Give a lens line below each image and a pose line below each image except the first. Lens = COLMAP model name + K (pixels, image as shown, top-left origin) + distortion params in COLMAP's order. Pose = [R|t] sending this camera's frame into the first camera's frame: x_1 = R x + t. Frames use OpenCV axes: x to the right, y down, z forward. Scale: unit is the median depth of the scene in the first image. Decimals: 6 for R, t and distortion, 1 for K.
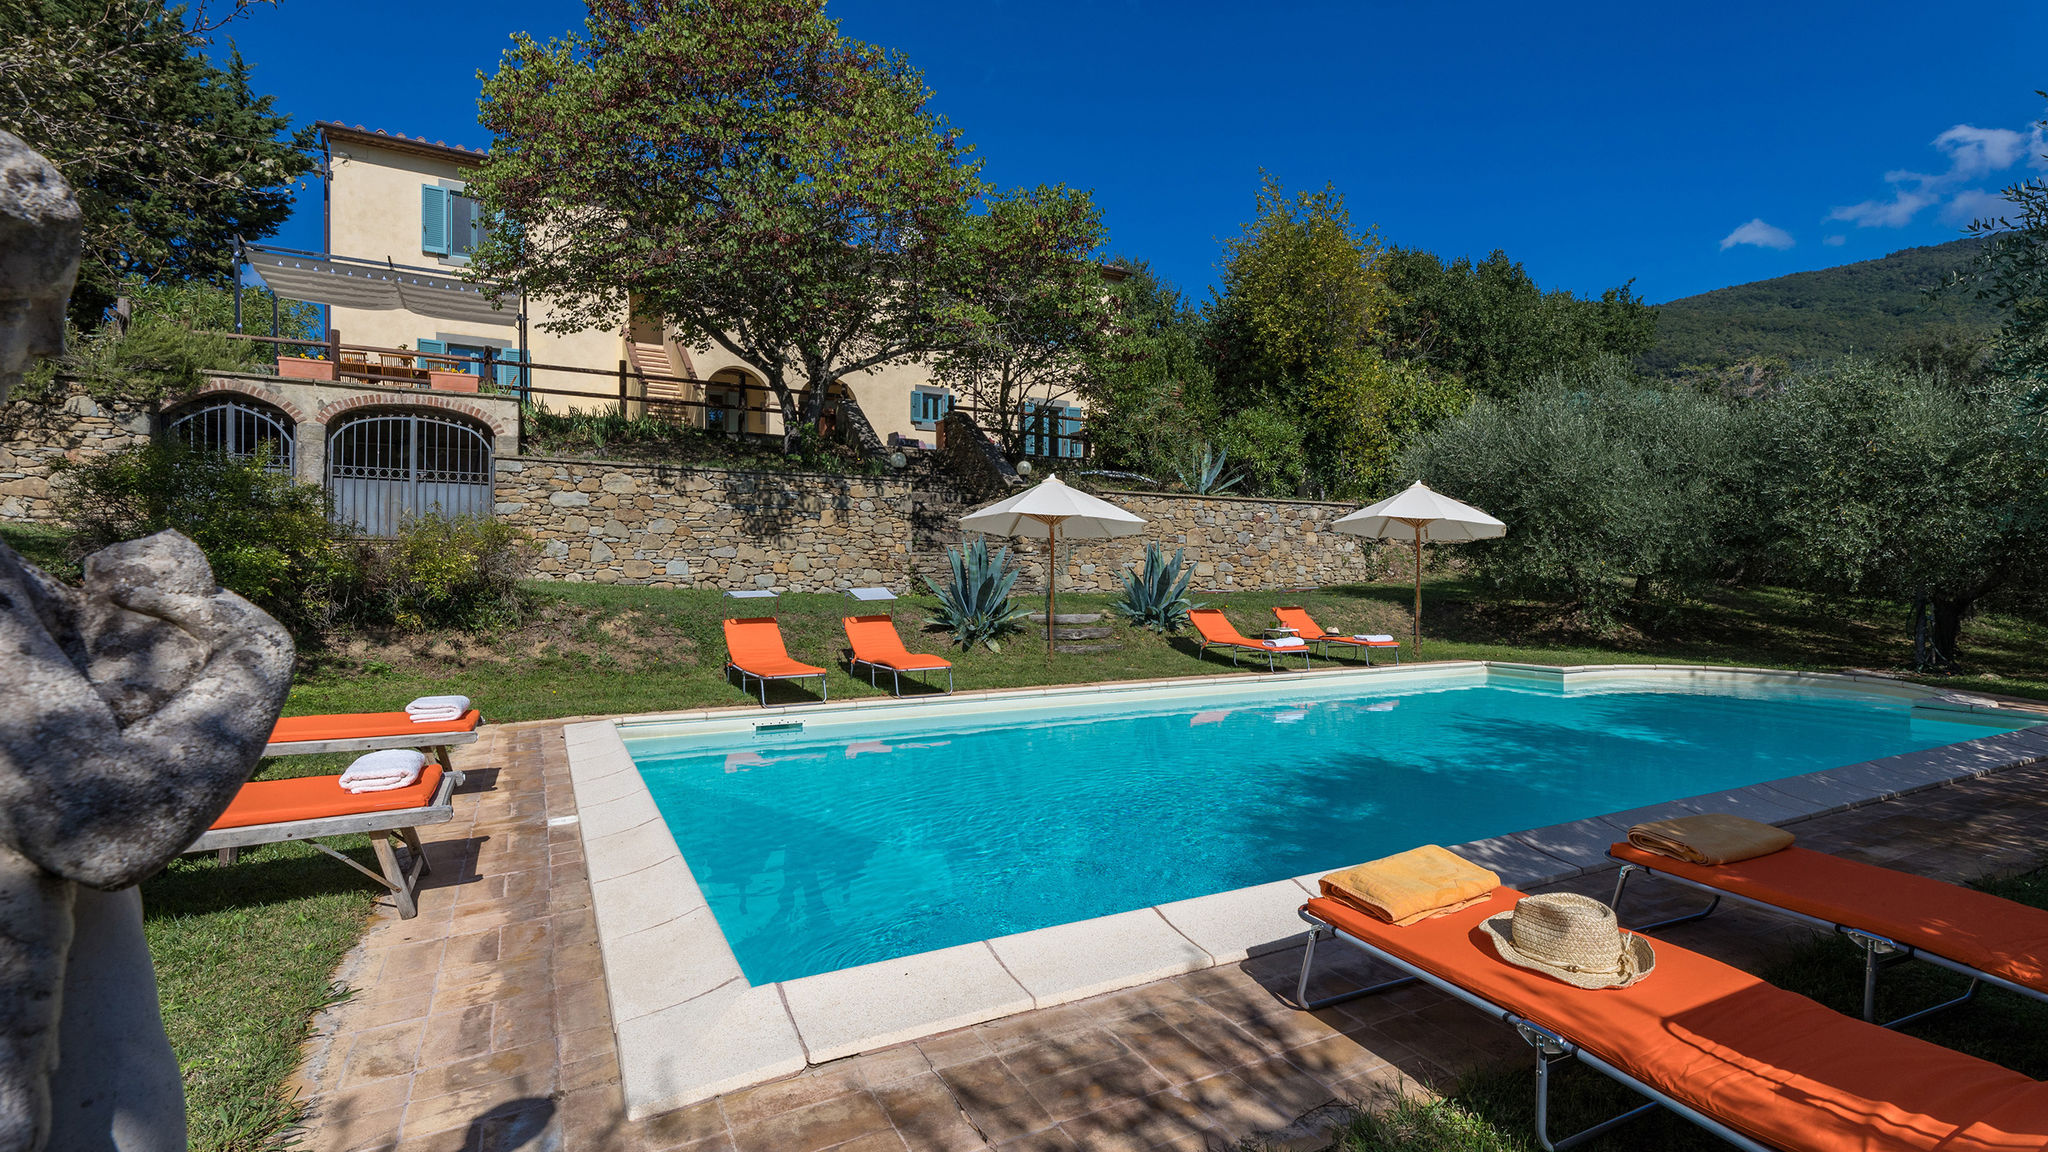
lens RADIAL K [[921.2, 0, 1011.5], [0, 921.2, 575.0], [0, 0, 1]] dist [0.000244, 0.000445]
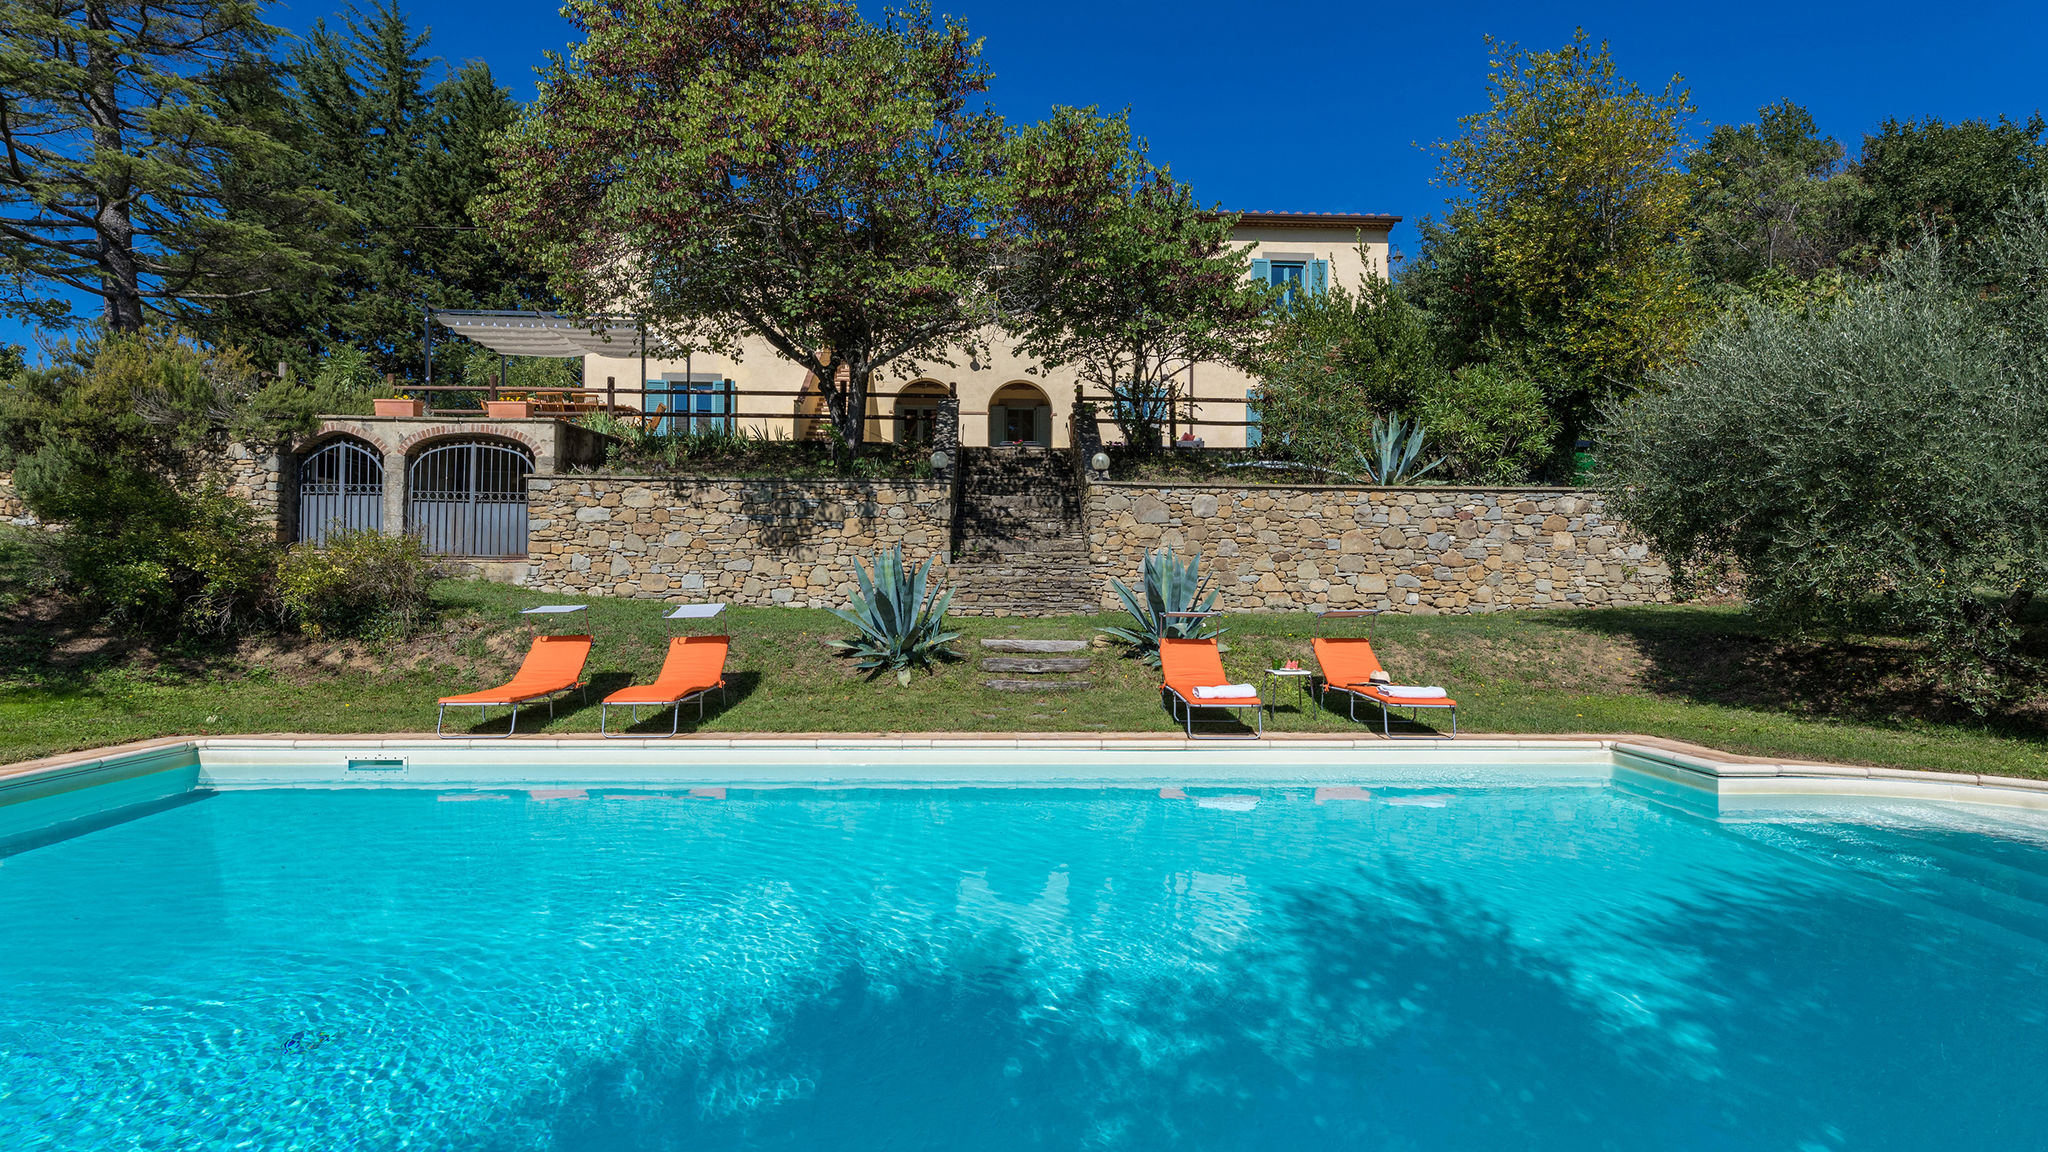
lens RADIAL K [[921.2, 0, 1011.5], [0, 921.2, 575.0], [0, 0, 1]] dist [0.000244, 0.000445]
pose [[0.897865, -0.003360, -0.440259, 0.367961], [-0.004326, 0.999855, -0.016453, -0.000087], [0.440250, 0.016678, 0.897720, 0.266360]]
